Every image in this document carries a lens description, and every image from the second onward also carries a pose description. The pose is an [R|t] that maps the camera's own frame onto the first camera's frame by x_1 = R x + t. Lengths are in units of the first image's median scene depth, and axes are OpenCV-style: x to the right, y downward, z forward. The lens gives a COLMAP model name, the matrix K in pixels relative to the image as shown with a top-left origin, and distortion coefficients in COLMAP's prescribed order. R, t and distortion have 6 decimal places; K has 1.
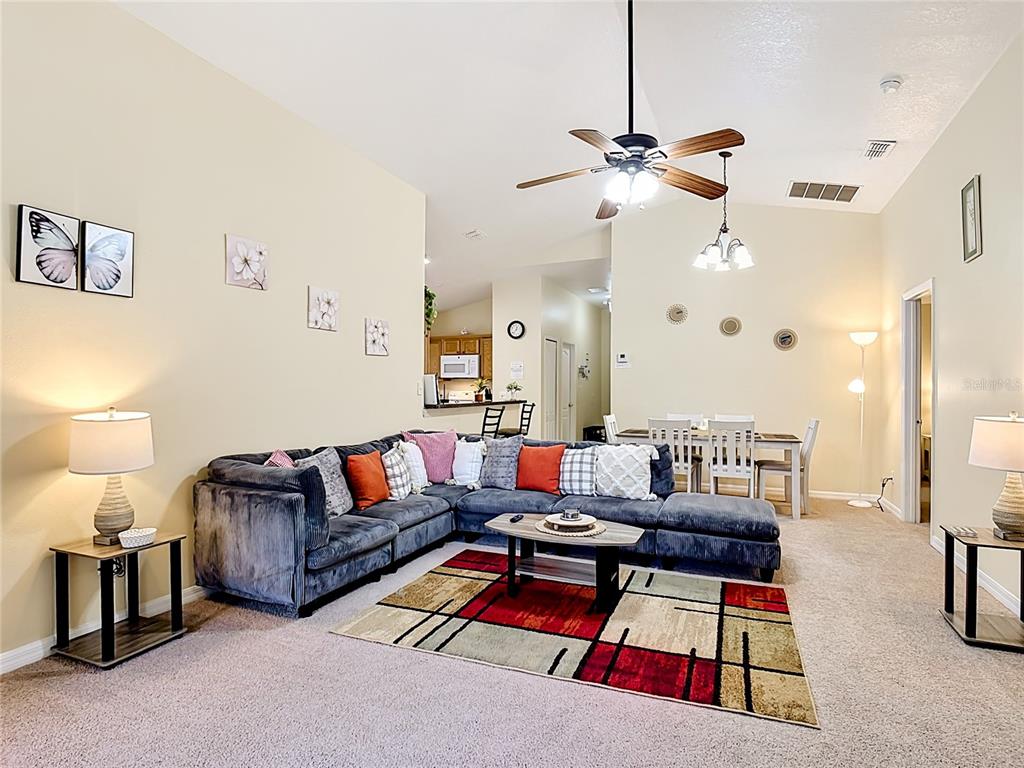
lens RADIAL K [[537.4, 0, 509.2], [0, 537.4, 387.6], [0, 0, 1]] dist [-0.000820, -0.012090]
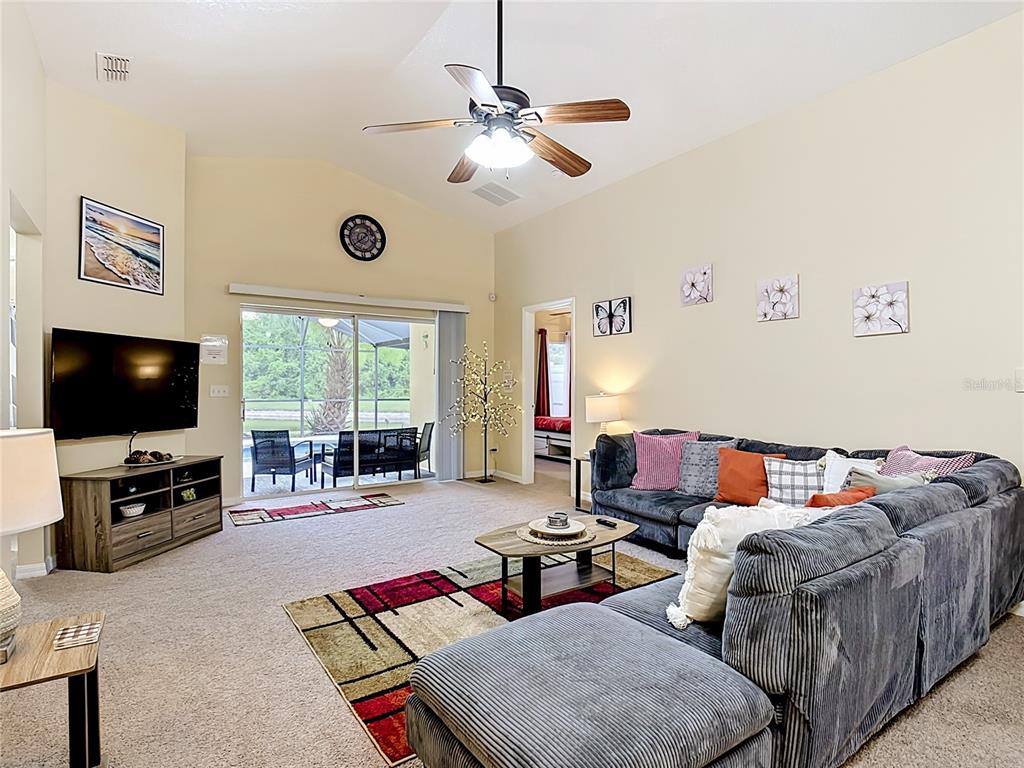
lens RADIAL K [[537.4, 0, 509.2], [0, 537.4, 387.6], [0, 0, 1]] dist [-0.000820, -0.012090]
pose [[-0.534111, -0.005842, -0.845394, 1.108682], [-0.006368, 0.999976, -0.002888, 0.028149], [0.845391, 0.003841, -0.534135, 1.713869]]
